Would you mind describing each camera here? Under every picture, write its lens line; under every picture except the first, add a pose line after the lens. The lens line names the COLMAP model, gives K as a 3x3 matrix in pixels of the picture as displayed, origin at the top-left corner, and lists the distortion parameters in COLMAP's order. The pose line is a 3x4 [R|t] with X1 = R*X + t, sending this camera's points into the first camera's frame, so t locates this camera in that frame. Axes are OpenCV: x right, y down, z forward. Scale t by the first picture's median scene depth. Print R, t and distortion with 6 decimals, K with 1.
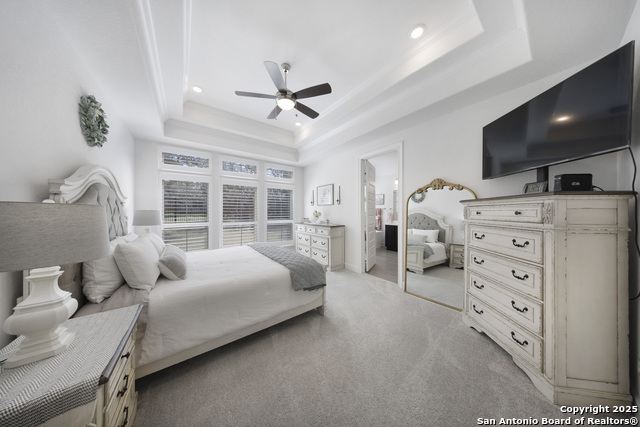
lens RADIAL K [[179.0, 0, 317.8], [0, 179.0, 210.9], [0, 0, 1]] dist [-0.008899, 0.000050]
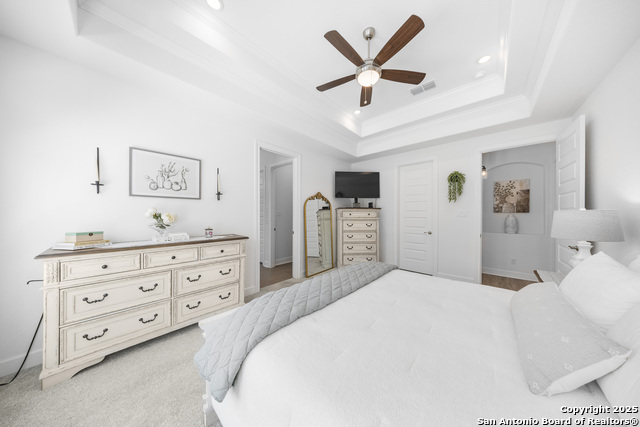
lens RADIAL K [[185.2, 0, 317.9], [0, 185.2, 211.4], [0, 0, 1]] dist [0.000481, -0.000015]
pose [[-0.180841, 0.013414, 0.983421, -0.648219], [-0.008409, 0.999849, -0.015185, 0.007081], [-0.983476, -0.011016, -0.180700, 0.939089]]
